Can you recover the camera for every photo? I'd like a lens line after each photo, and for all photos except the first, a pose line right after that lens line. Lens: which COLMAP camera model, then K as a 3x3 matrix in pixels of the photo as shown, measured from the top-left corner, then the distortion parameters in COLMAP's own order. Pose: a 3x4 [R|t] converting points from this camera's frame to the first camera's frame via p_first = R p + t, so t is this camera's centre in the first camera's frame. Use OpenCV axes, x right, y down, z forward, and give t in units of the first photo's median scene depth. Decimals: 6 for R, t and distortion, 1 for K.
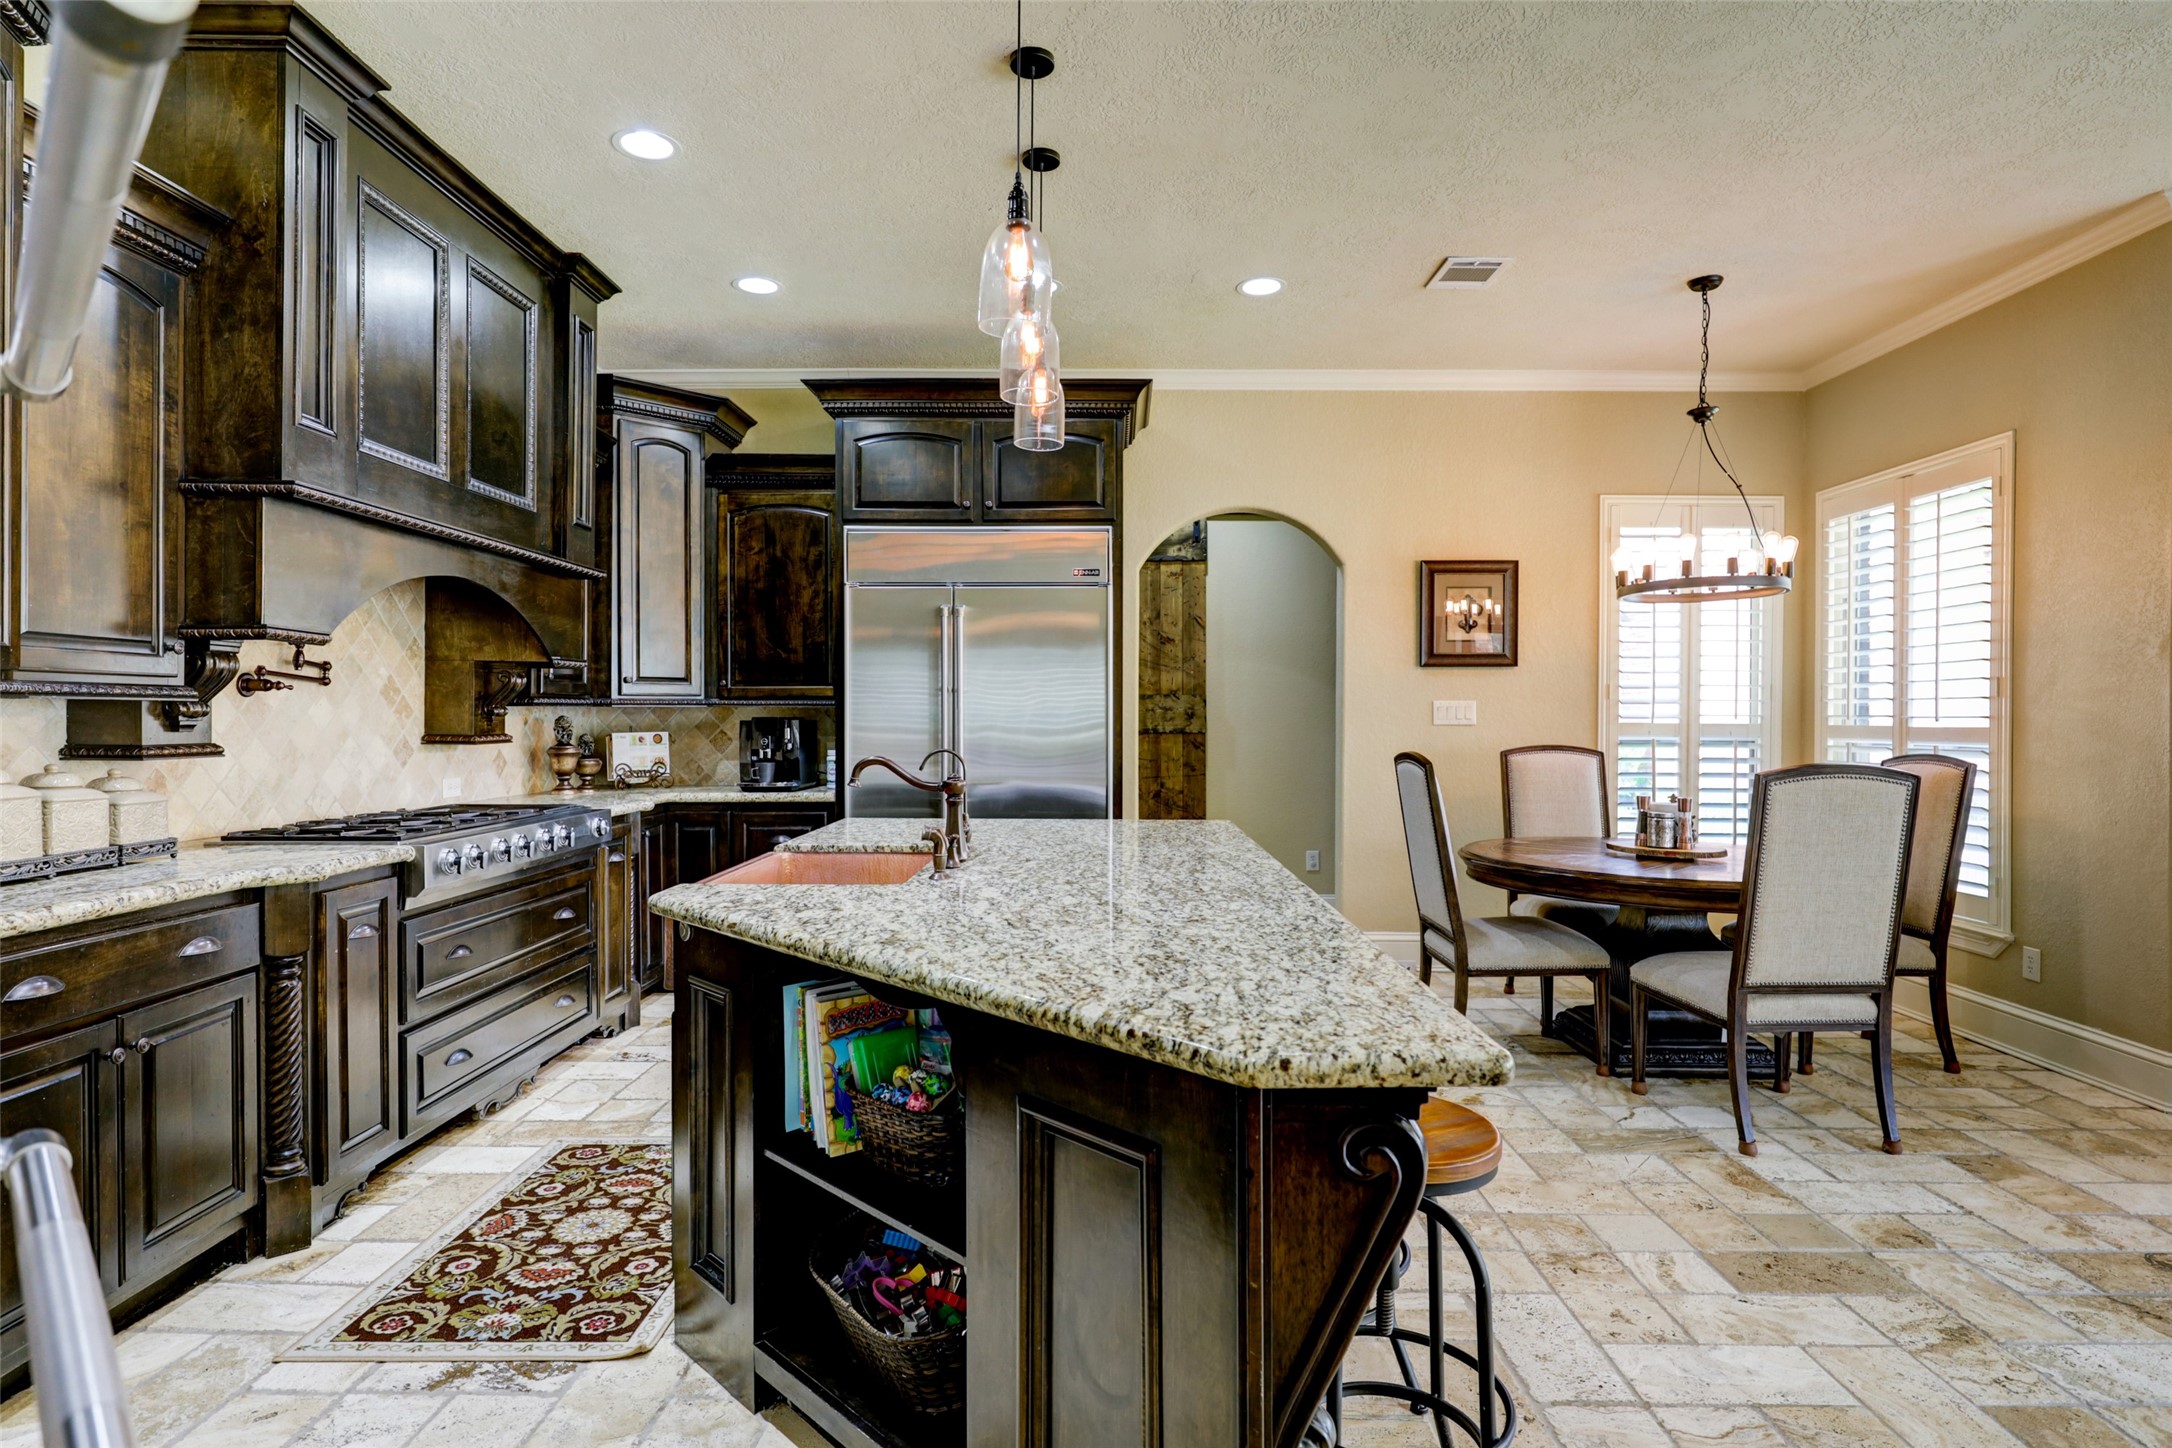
lens RADIAL K [[1144.7, 0, 1086.0], [0, 1144.7, 724.0], [0, 0, 1]] dist [-0.001043, -0.000509]
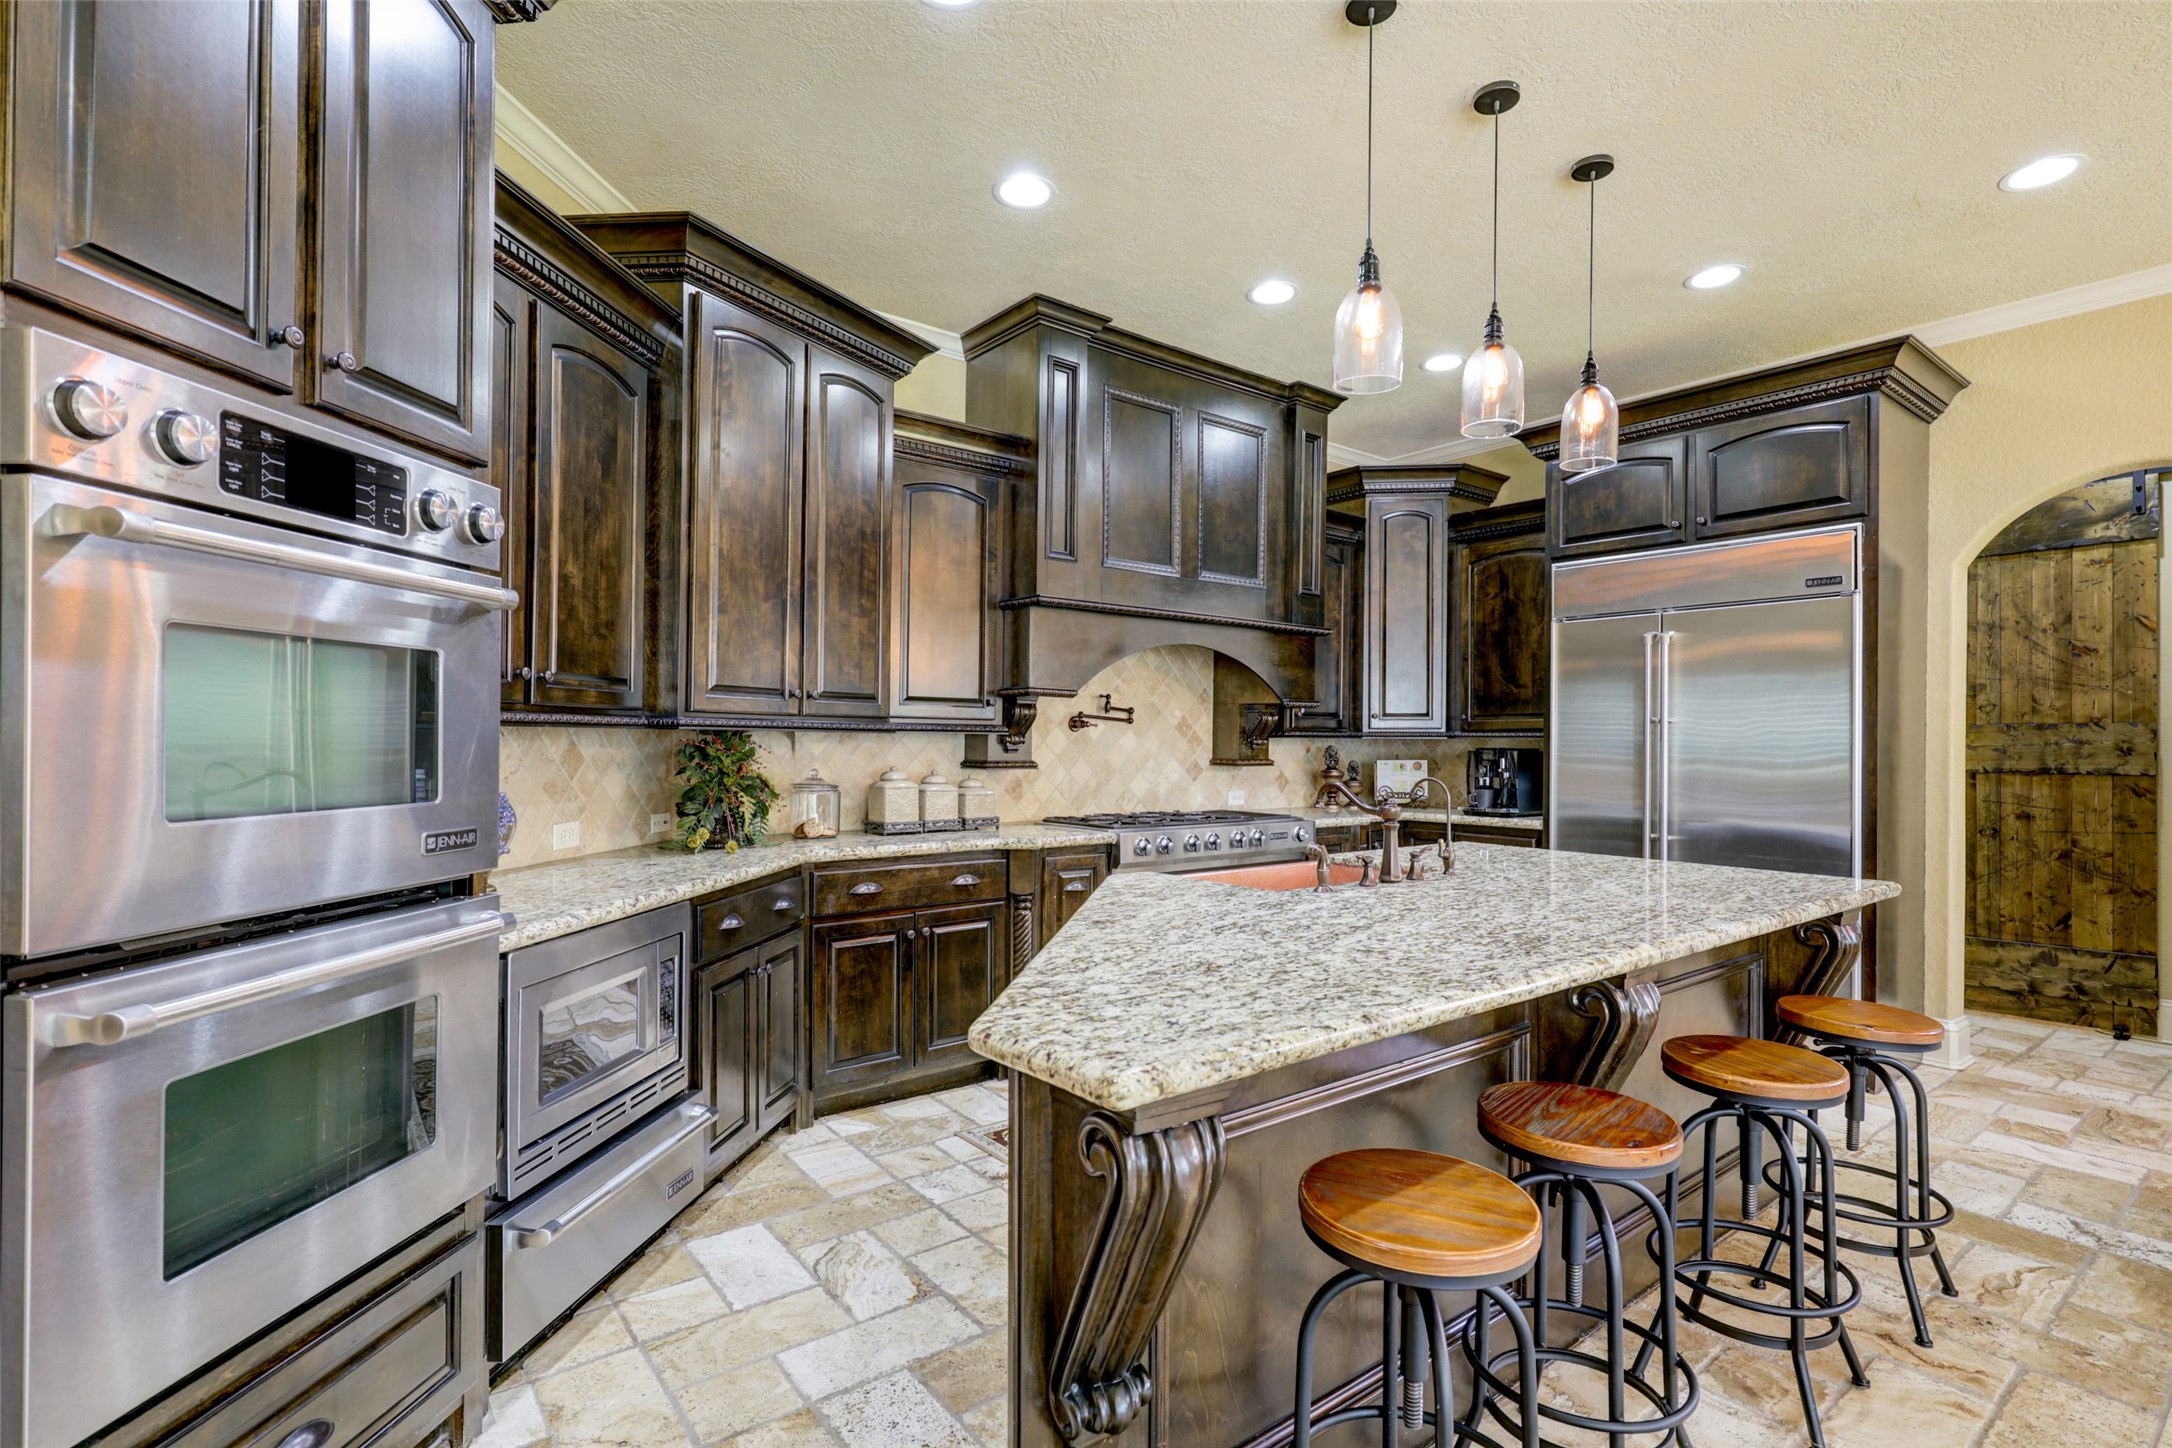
lens RADIAL K [[1021.1, 0, 1088.8], [0, 1021.1, 741.1], [0, 0, 1]] dist [-0.004374, -0.000745]
pose [[0.624255, 0.002522, -0.781217, 0.249549], [-0.012991, 0.999890, -0.007153, -0.000898], [0.781113, 0.014614, 0.624219, 0.099568]]
